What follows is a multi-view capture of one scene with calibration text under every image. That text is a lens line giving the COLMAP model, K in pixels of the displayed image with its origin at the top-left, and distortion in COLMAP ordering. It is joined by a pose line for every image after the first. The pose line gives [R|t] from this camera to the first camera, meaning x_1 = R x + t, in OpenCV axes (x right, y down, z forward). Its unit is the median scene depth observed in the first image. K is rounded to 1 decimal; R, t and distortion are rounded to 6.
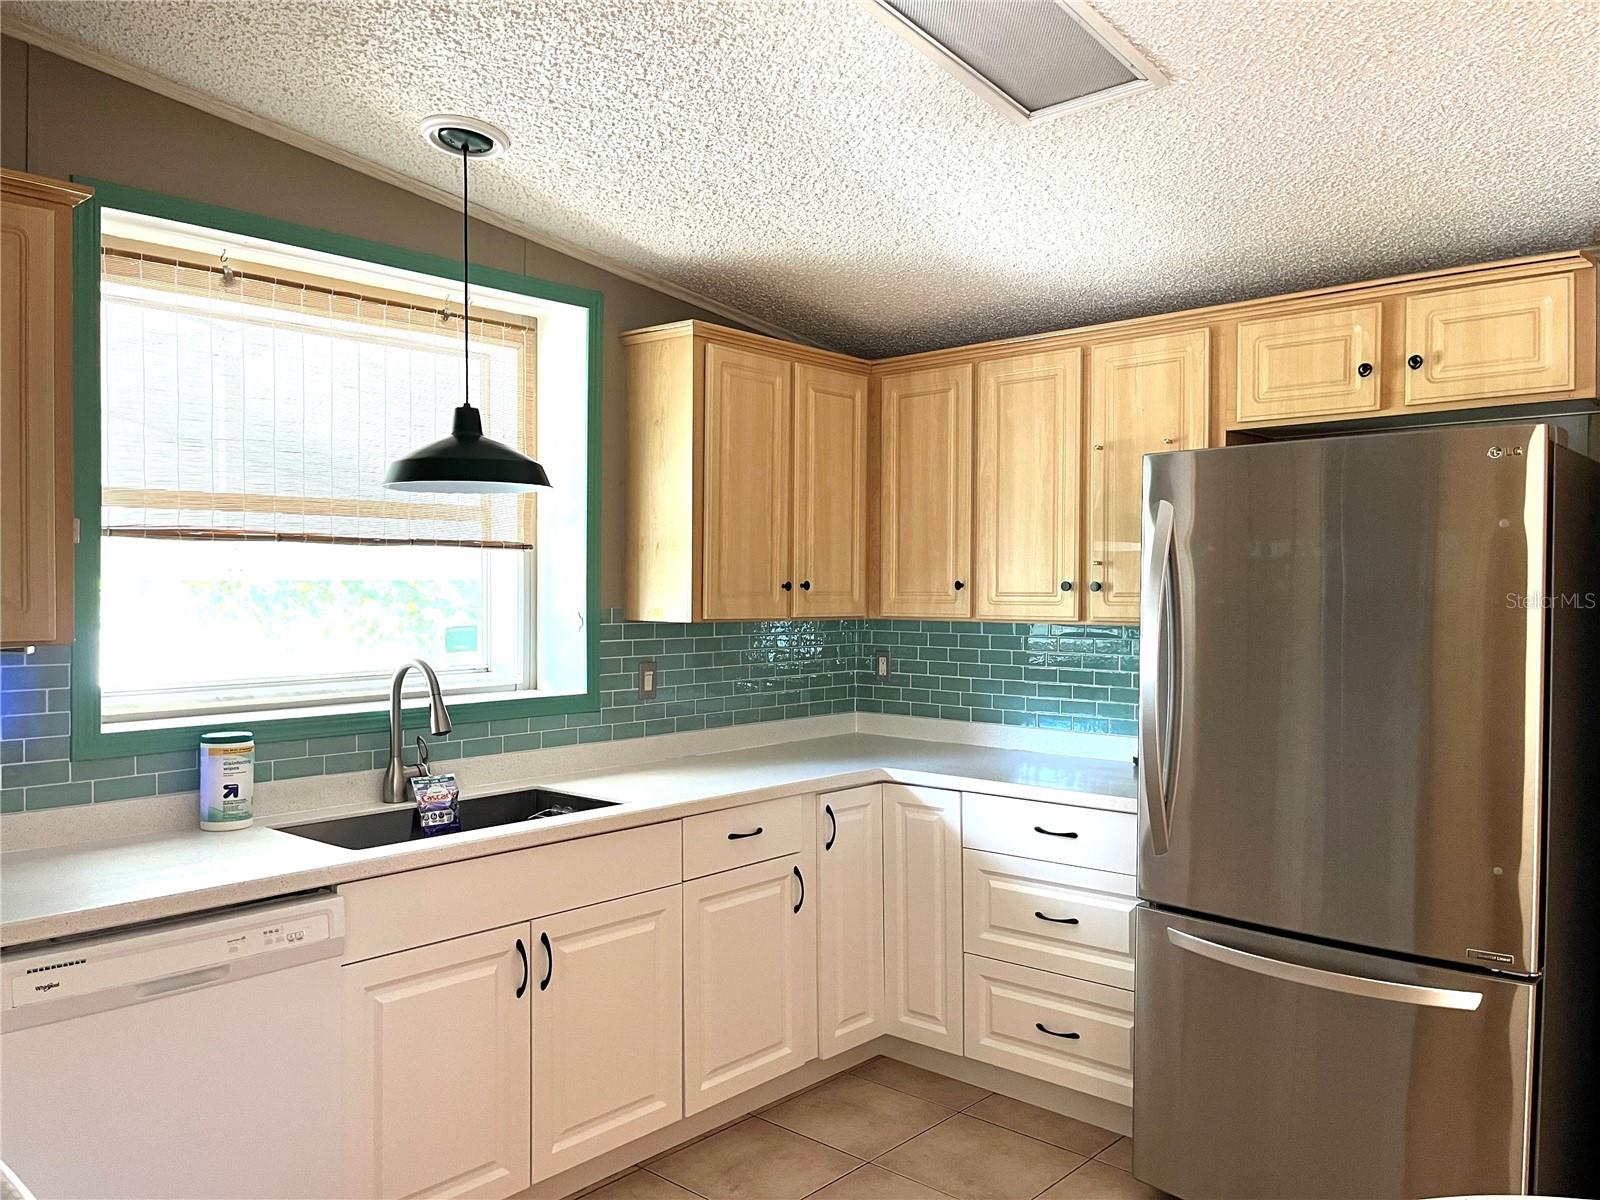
lens RADIAL K [[1208.0, 0, 785.2], [0, 1208.0, 596.5], [0, 0, 1]] dist [0.013871, -0.025546]
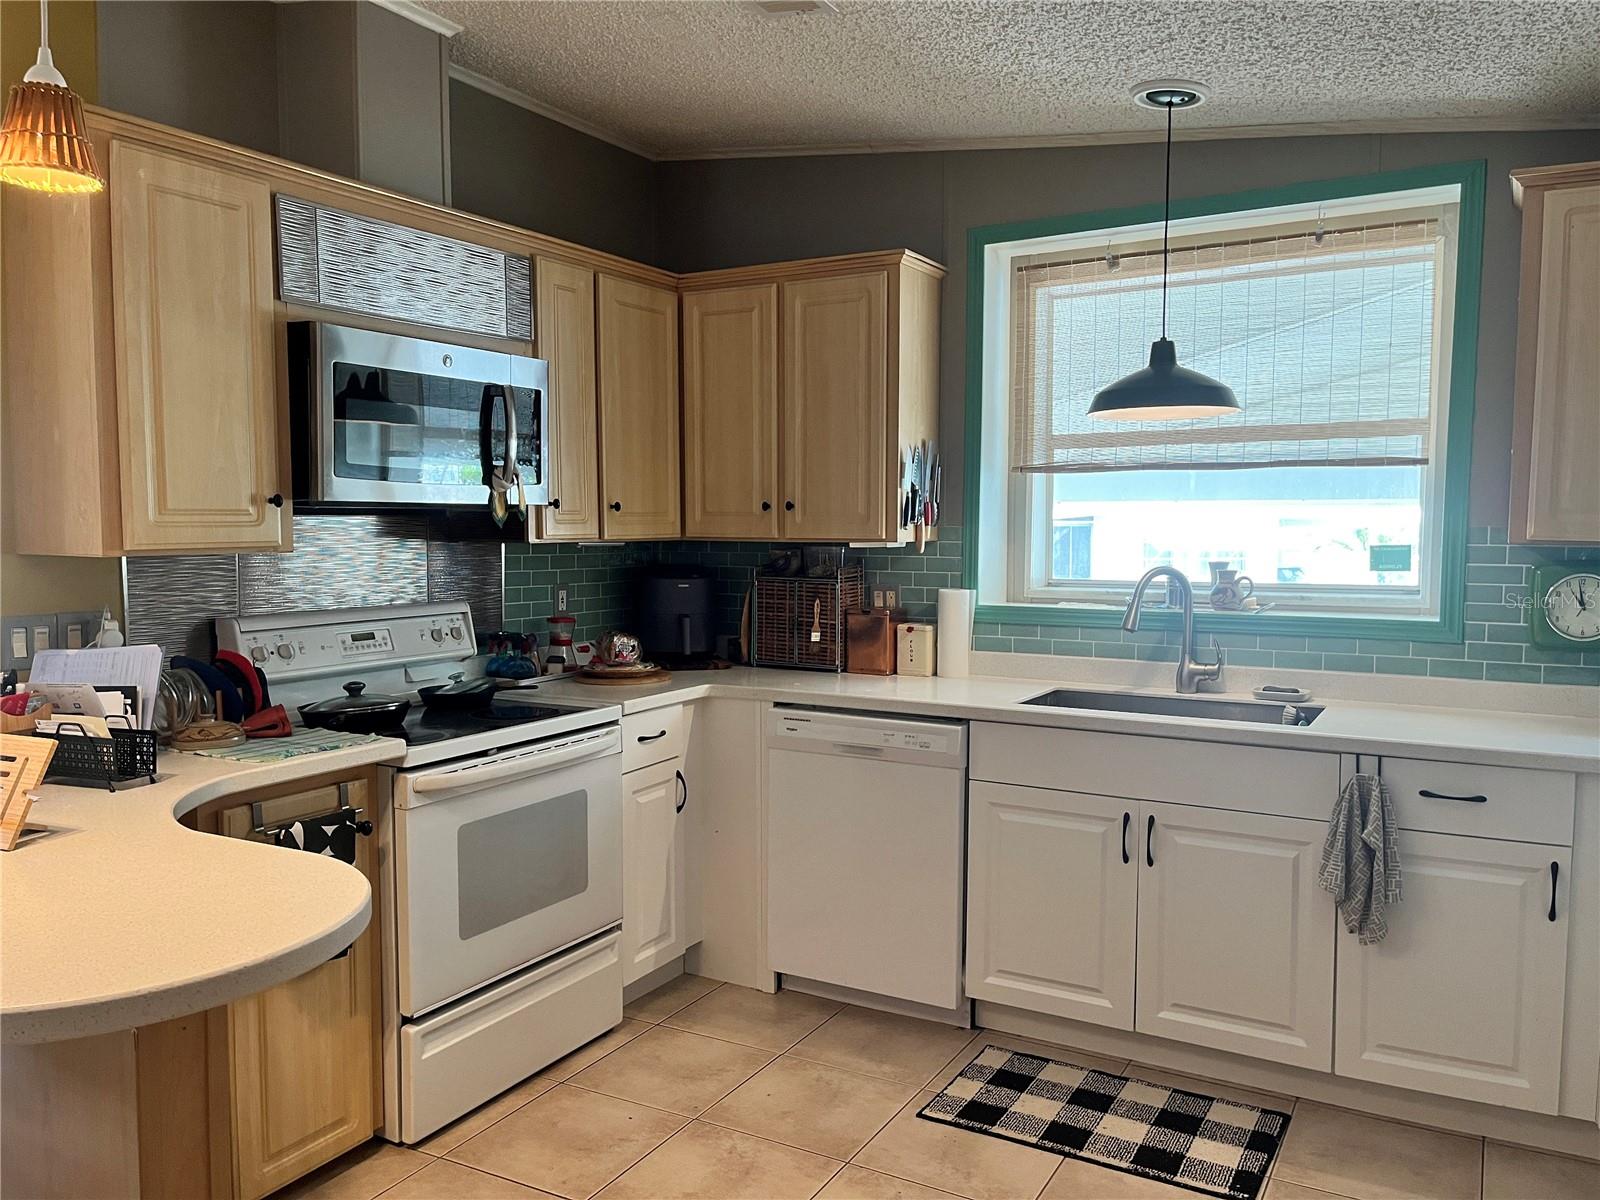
lens RADIAL K [[1208.0, 0, 799.9], [0, 1208.0, 600.5], [0, 0, 1]] dist [0.013871, -0.025546]
pose [[0.211022, 0.062779, -0.975463, 0.637410], [-0.007357, 0.998009, 0.062638, 0.012228], [0.977454, -0.006041, 0.211064, 0.360964]]
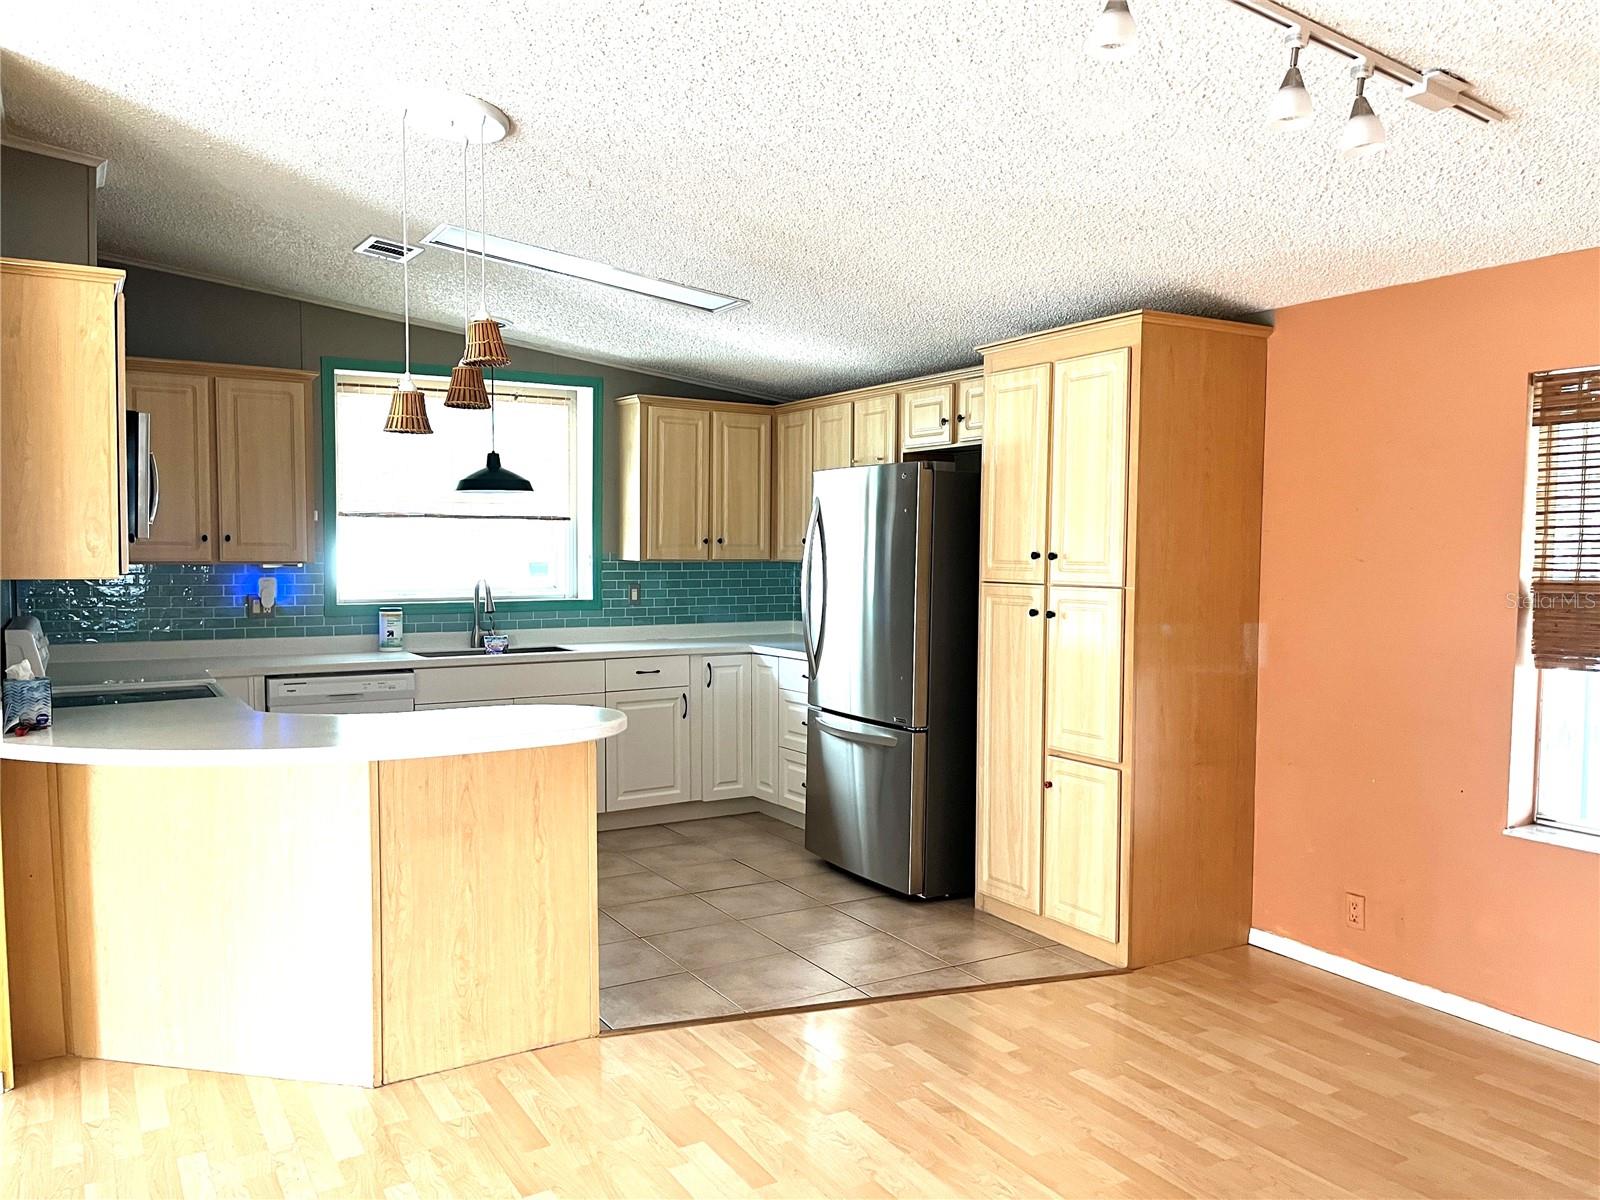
lens RADIAL K [[1208.0, 0, 810.2], [0, 1208.0, 607.1], [0, 0, 1]] dist [0.013871, -0.025546]
pose [[0.960510, 0.018302, -0.277644, 0.690964], [-0.006483, 0.999036, 0.043425, 0.010699], [0.278171, -0.039910, 0.959702, -0.695575]]
